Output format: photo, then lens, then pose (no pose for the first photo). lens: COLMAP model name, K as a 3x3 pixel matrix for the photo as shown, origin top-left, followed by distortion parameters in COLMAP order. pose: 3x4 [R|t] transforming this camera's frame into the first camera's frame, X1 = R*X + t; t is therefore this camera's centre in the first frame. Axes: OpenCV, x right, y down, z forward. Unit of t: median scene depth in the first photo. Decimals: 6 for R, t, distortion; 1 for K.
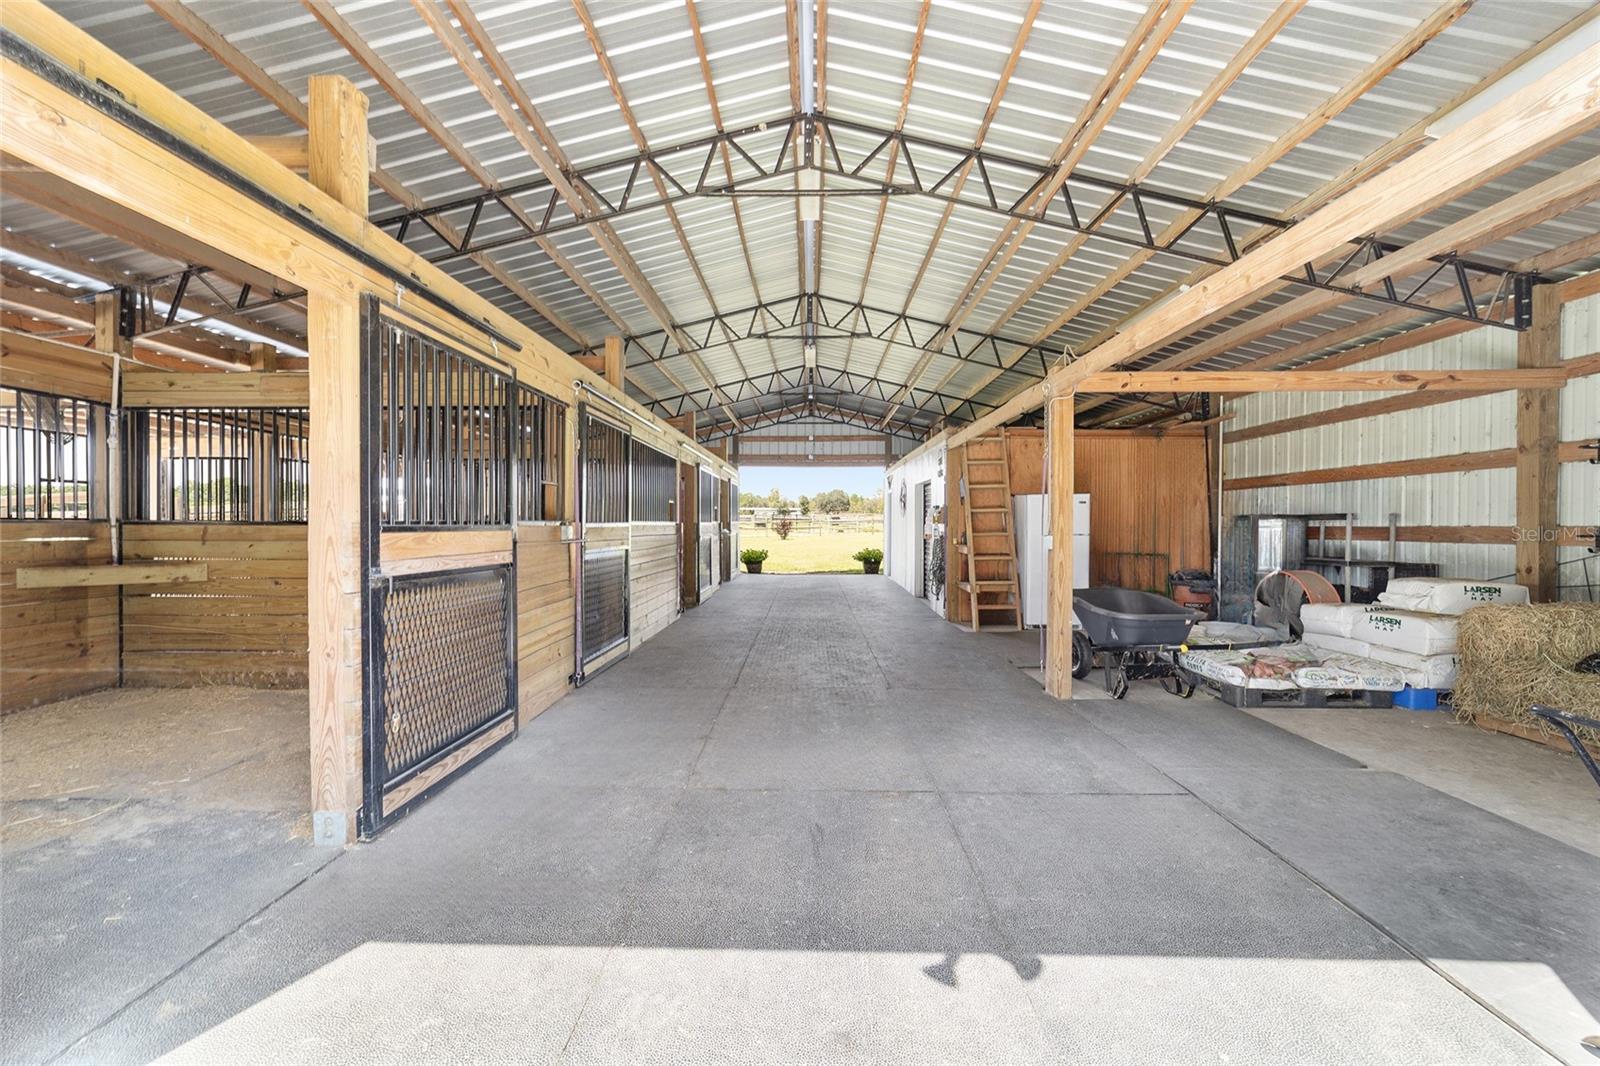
lens RADIAL K [[611.0, 0, 802.6], [0, 611.0, 528.6], [0, 0, 1]] dist [-0.019691, 0.009454]
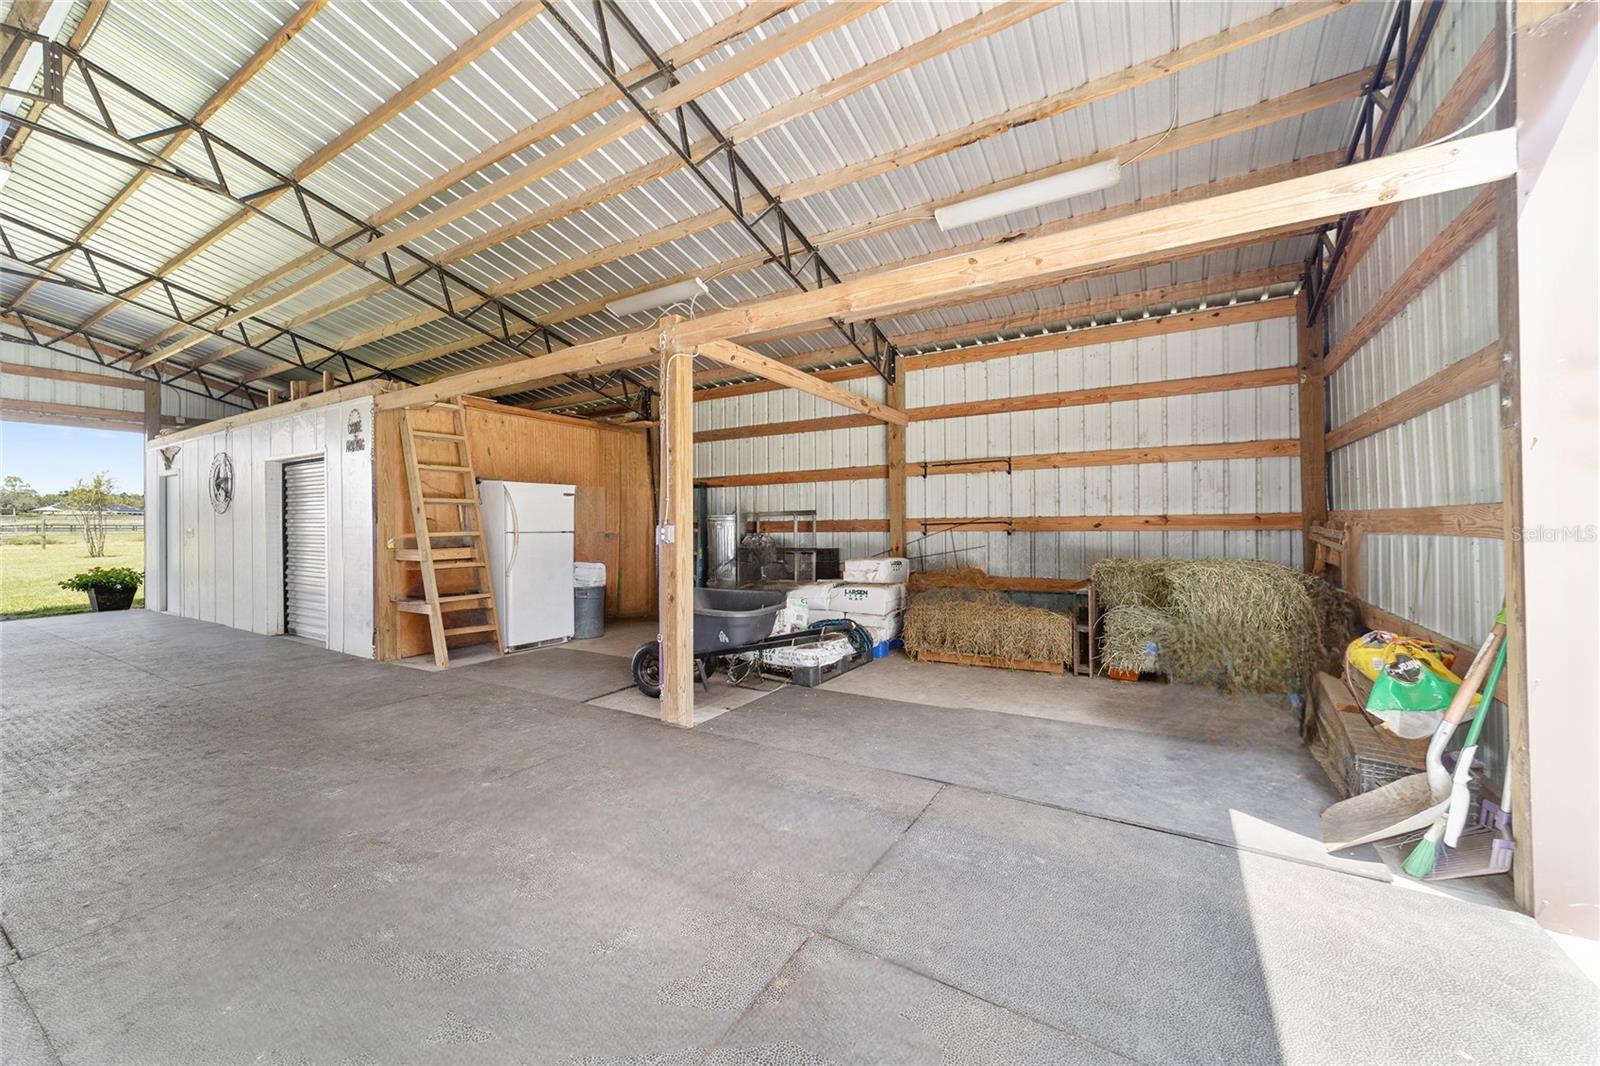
lens RADIAL K [[611.0, 0, 802.6], [0, 611.0, 528.6], [0, 0, 1]] dist [-0.019691, 0.009454]
pose [[0.508313, -0.005526, 0.861155, -0.185470], [0.014266, 0.999896, -0.002005, 0.019313], [-0.861054, 0.013304, 0.508339, 0.428221]]
